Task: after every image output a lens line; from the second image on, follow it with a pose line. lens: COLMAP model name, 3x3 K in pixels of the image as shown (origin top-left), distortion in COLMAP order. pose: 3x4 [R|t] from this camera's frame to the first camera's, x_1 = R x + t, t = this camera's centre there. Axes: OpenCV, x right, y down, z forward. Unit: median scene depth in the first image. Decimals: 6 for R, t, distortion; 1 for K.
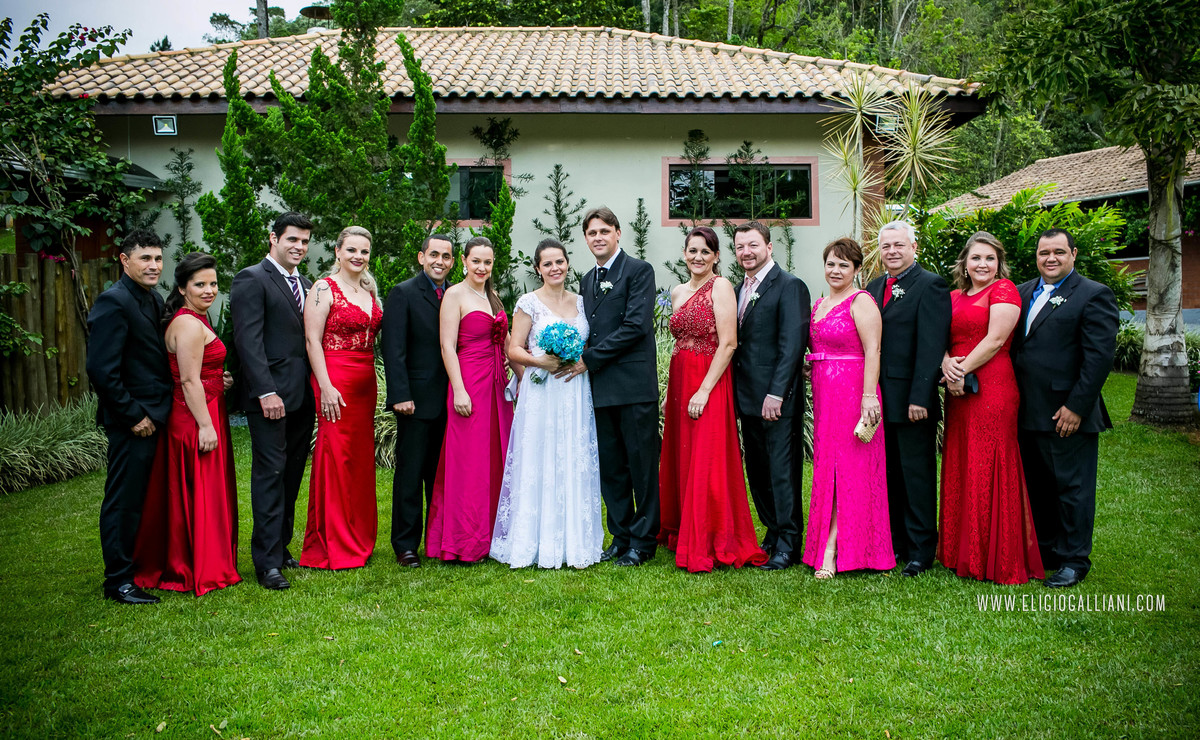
lens RADIAL K [[1171.9, 0, 635.1], [0, 1171.9, 359.4], [0, 0, 1]] dist [0.010389, 0.000000]
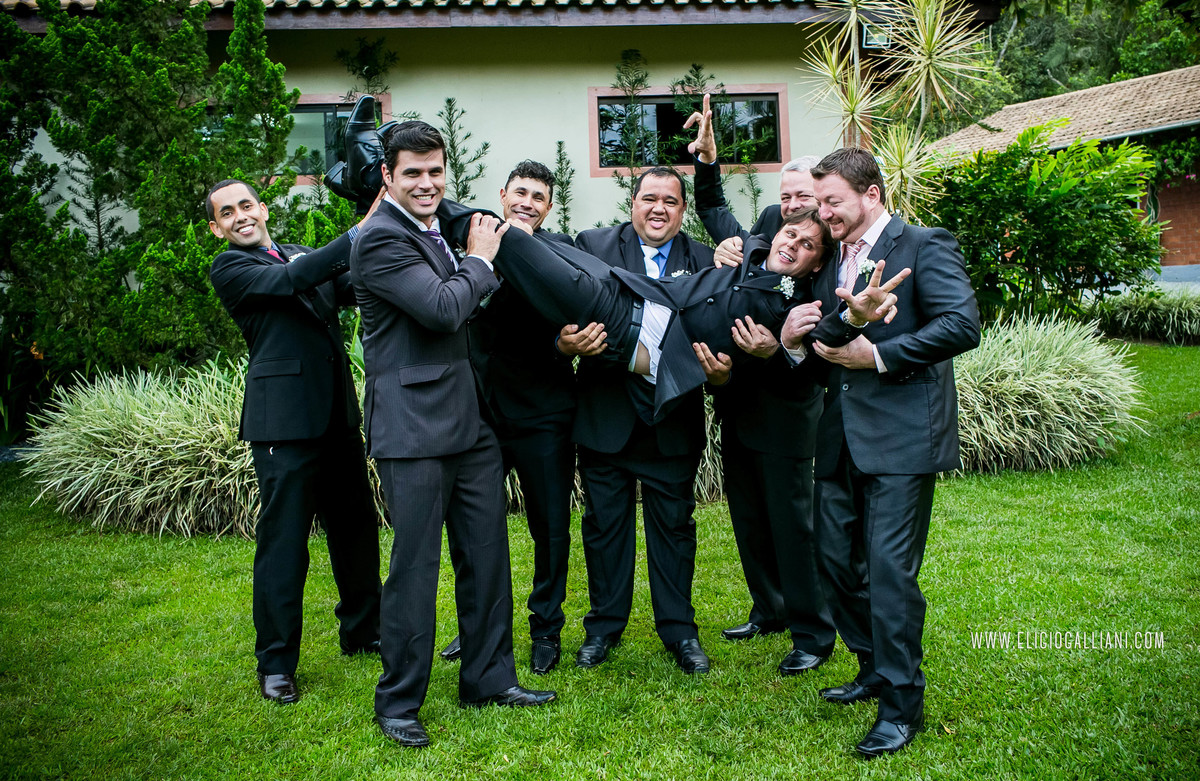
lens RADIAL K [[1215.2, 0, 643.4], [0, 1215.2, 357.5], [0, 0, 1]] dist [0.007273, 0.000000]
pose [[0.997792, -0.032436, 0.057952, 0.007899], [0.031302, 0.999302, 0.020369, -0.010300], [-0.058572, -0.018510, 0.998112, 0.209059]]
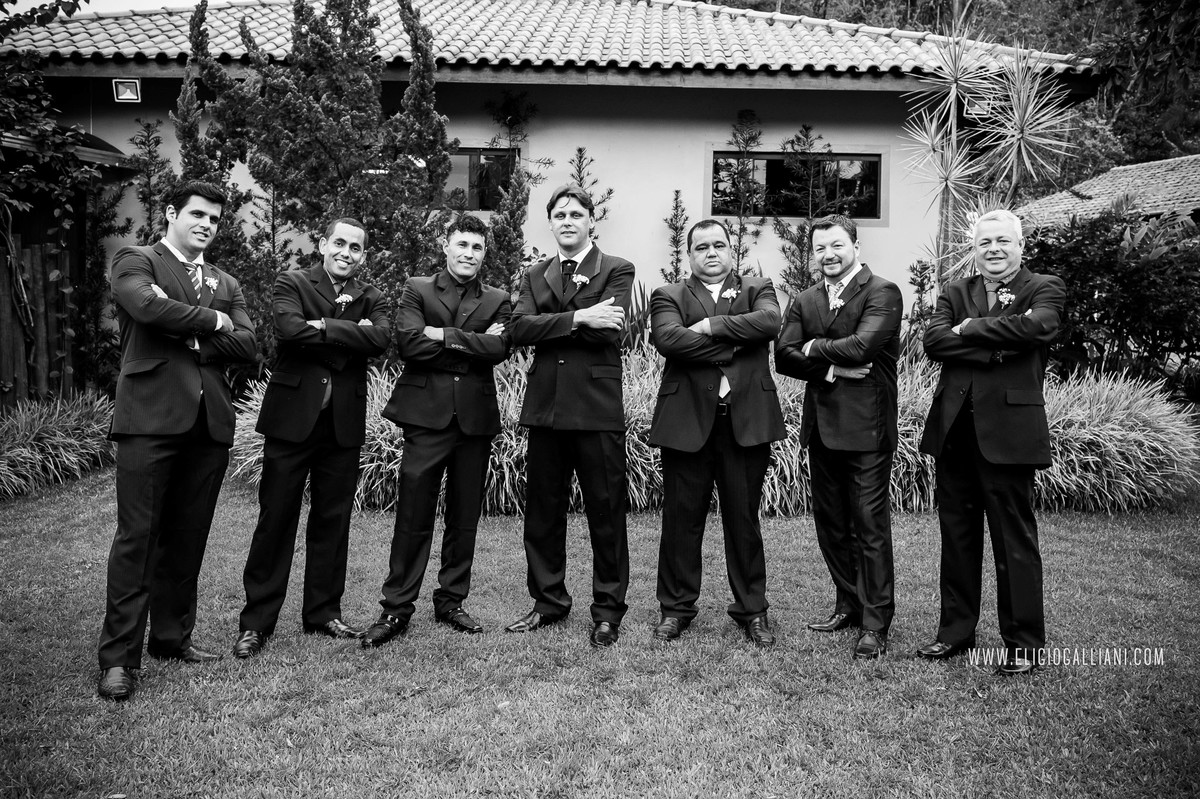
lens RADIAL K [[1194.1, 0, 604.2], [0, 1194.1, 403.5], [0, 0, 1]] dist [0.010326, 0.000000]
pose [[0.998351, 0.030896, -0.048382, -0.002697], [-0.029513, 0.999142, 0.029046, -0.006342], [0.049238, -0.027570, 0.998406, 0.134181]]
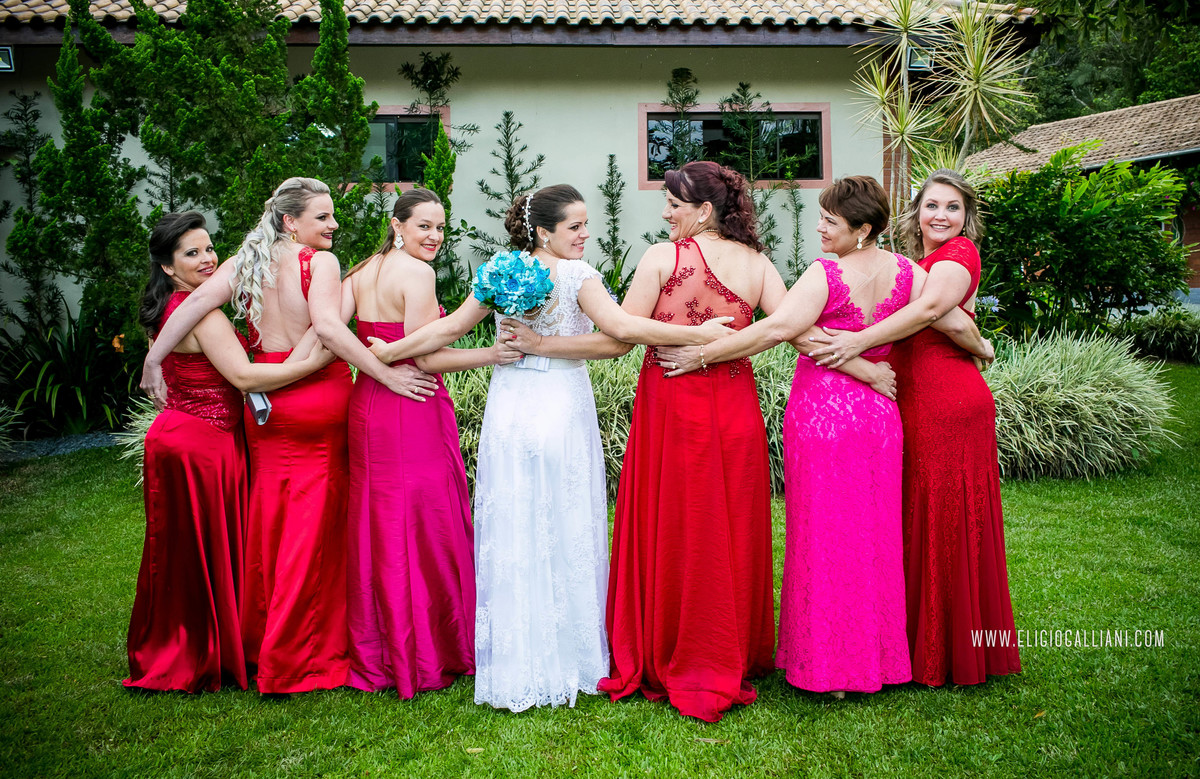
lens RADIAL K [[1215.2, 0, 627.0], [0, 1215.2, 365.5], [0, 0, 1]] dist [0.007273, 0.000000]
pose [[0.999321, -0.009846, 0.035511, -0.017454], [0.009251, 0.999815, 0.016857, -0.007465], [-0.035670, -0.016517, 0.999227, 0.177229]]
